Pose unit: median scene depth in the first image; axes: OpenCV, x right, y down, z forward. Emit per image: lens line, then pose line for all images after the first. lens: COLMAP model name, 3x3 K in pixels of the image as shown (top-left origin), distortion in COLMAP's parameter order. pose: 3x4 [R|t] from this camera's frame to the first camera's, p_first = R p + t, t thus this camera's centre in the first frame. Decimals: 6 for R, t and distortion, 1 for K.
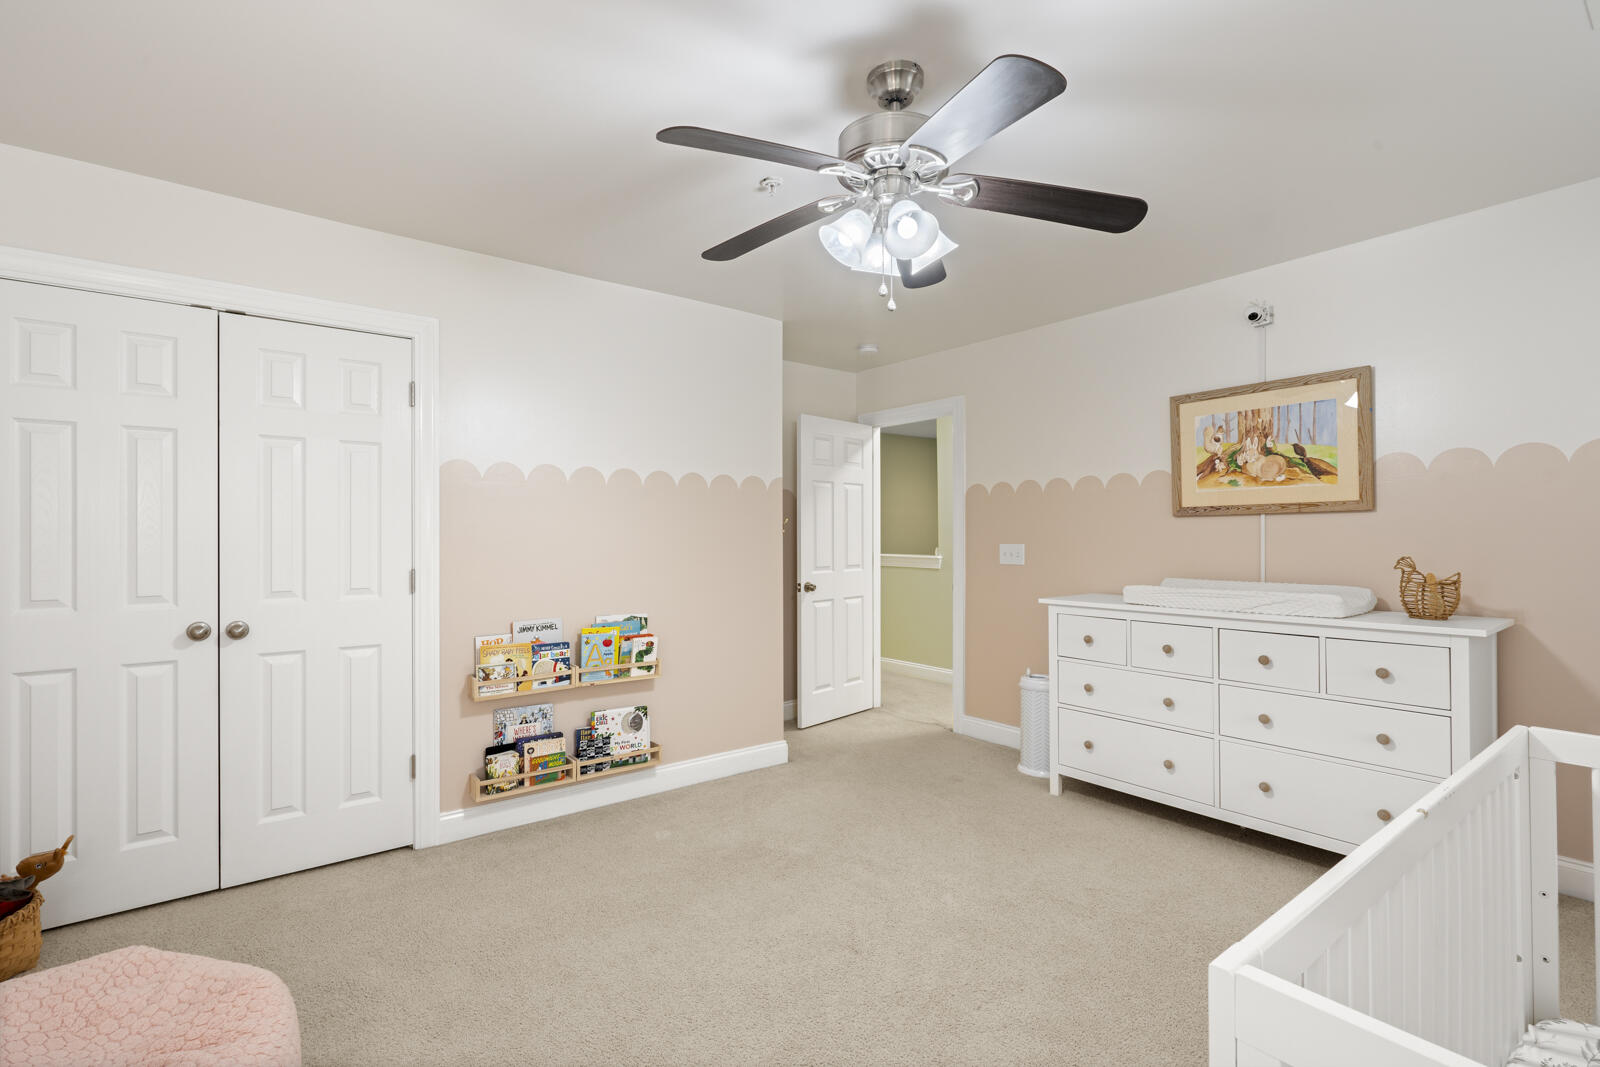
lens RADIAL K [[714.0, 0, 800.0], [0, 714.0, 533.5], [0, 0, 1]] dist [-0.024408, -0.000064]
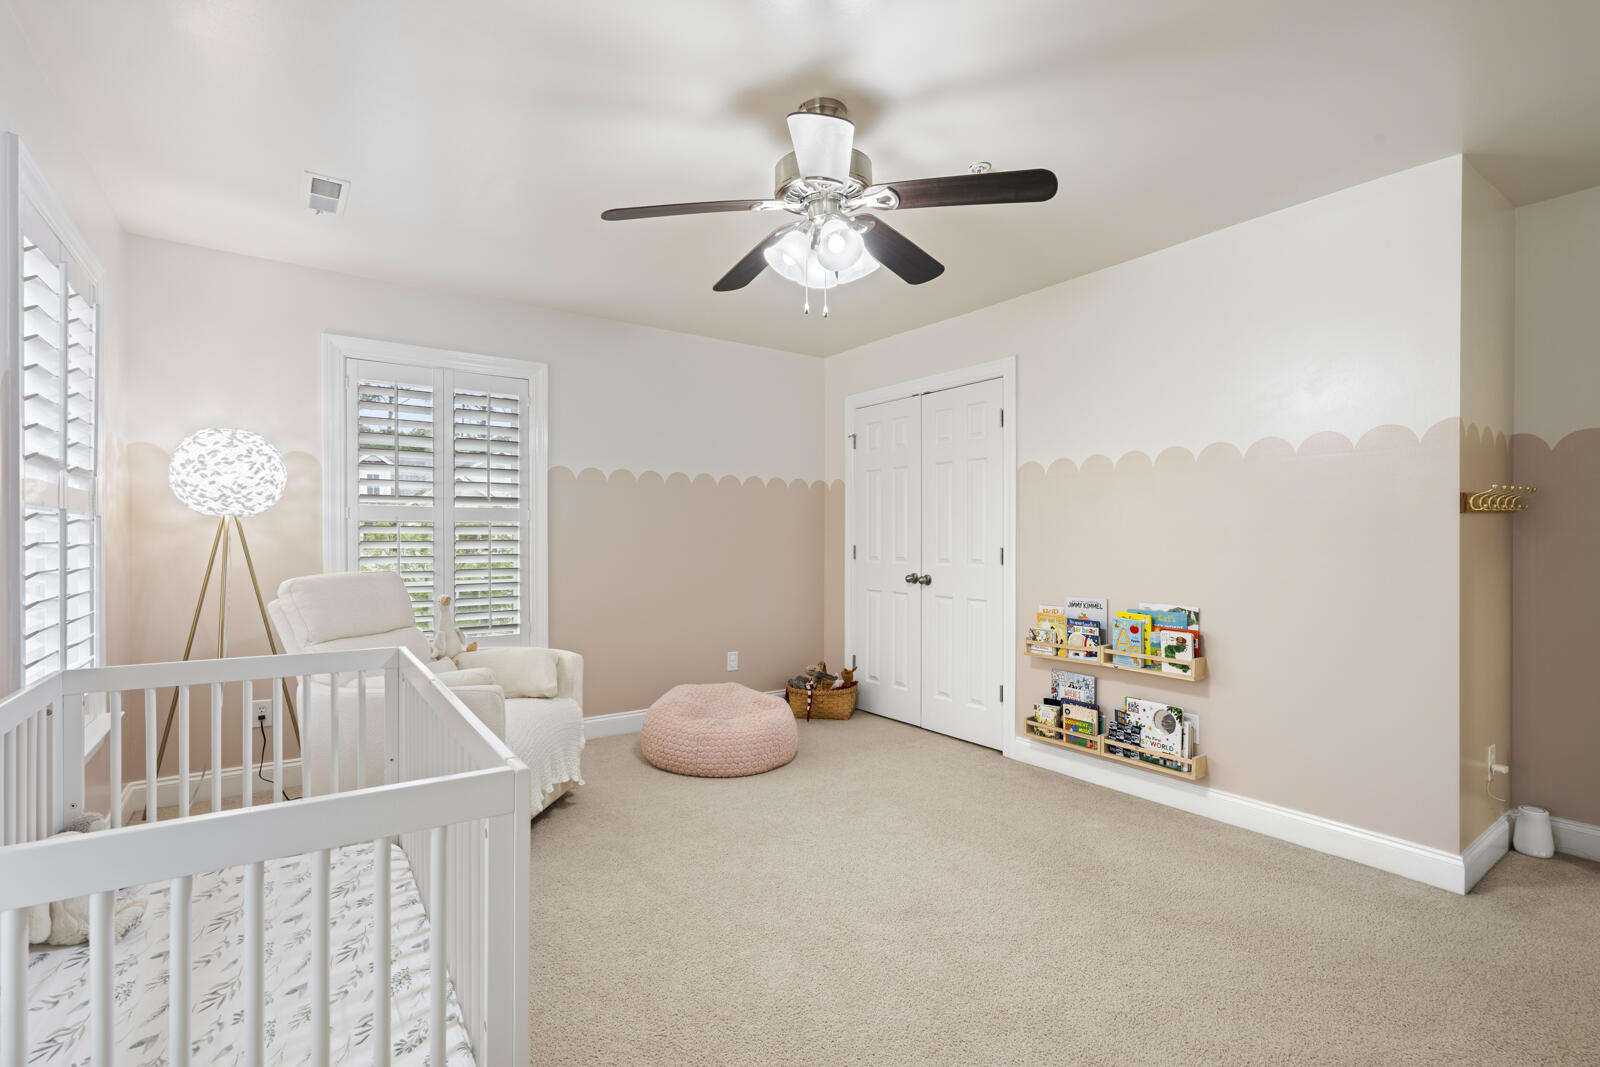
lens RADIAL K [[714.0, 0, 800.0], [0, 714.0, 533.5], [0, 0, 1]] dist [-0.024408, -0.000064]
pose [[-0.028251, -0.000855, -0.999601, 0.750584], [0.007101, 0.999974, -0.001056, 0.019928], [0.999576, -0.007128, -0.028244, 0.595245]]
